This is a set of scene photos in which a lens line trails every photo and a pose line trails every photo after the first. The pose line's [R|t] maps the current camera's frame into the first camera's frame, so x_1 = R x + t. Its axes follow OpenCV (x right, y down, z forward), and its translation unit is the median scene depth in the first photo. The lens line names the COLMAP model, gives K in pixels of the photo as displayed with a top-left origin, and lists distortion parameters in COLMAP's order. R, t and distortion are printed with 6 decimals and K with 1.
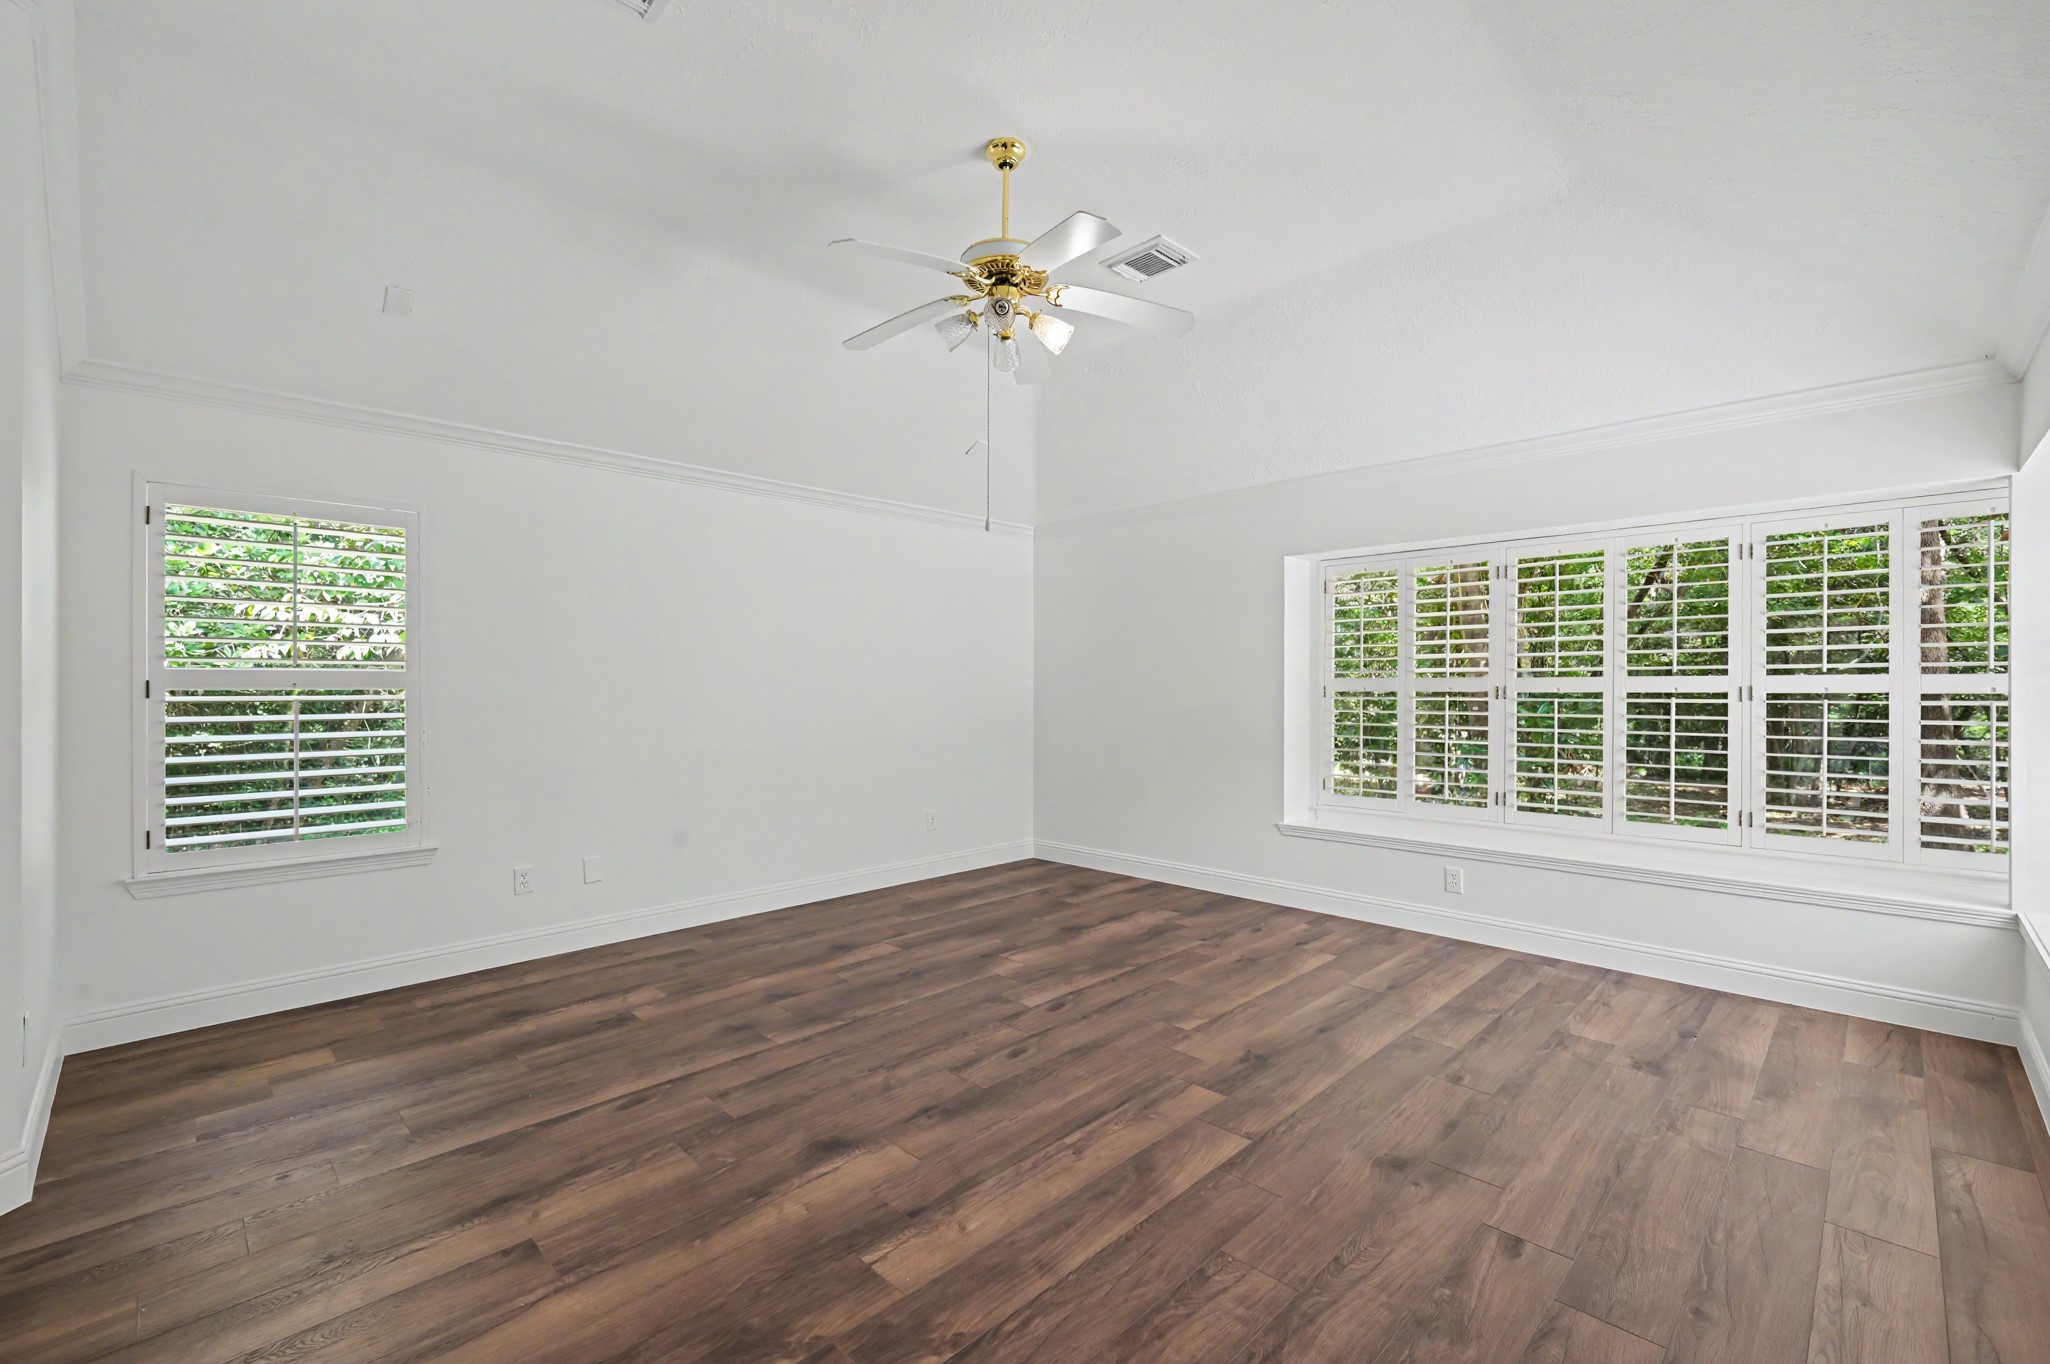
lens RADIAL K [[875.9, 0, 1030.8], [0, 875.9, 683.8], [0, 0, 1]] dist [0.000442, 0.000043]
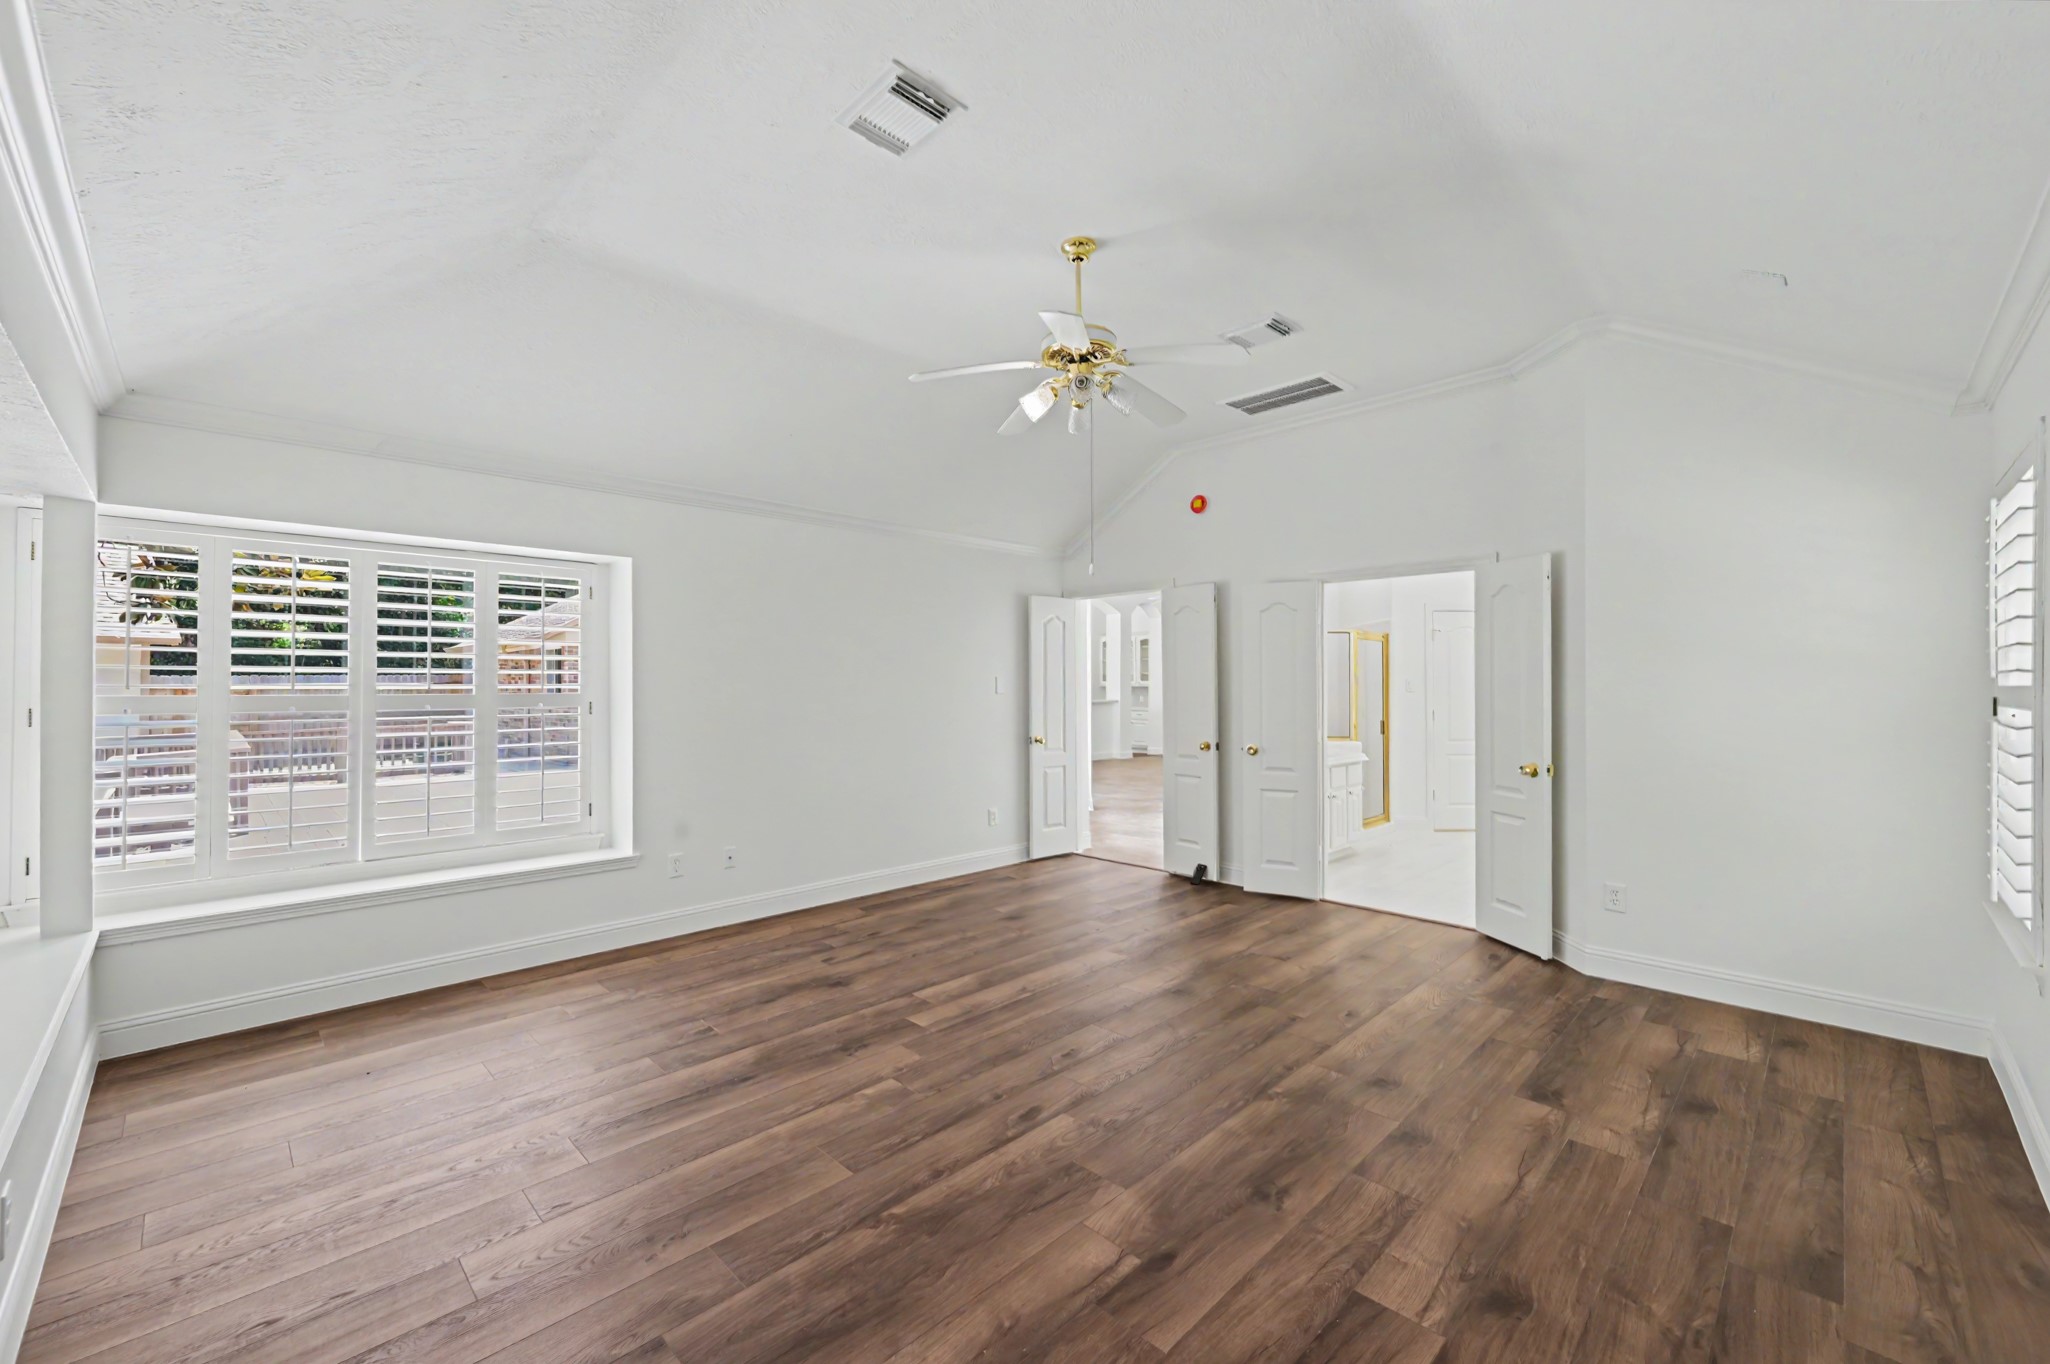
lens RADIAL K [[820.3, 0, 1021.9], [0, 820.3, 683.8], [0, 0, 1]] dist [-0.004187, 0.000702]
pose [[-0.999971, 0.004690, 0.005963, 0.032298], [0.004664, 0.999980, -0.004272, -0.018131], [-0.005983, -0.004244, -0.999973, 1.850565]]
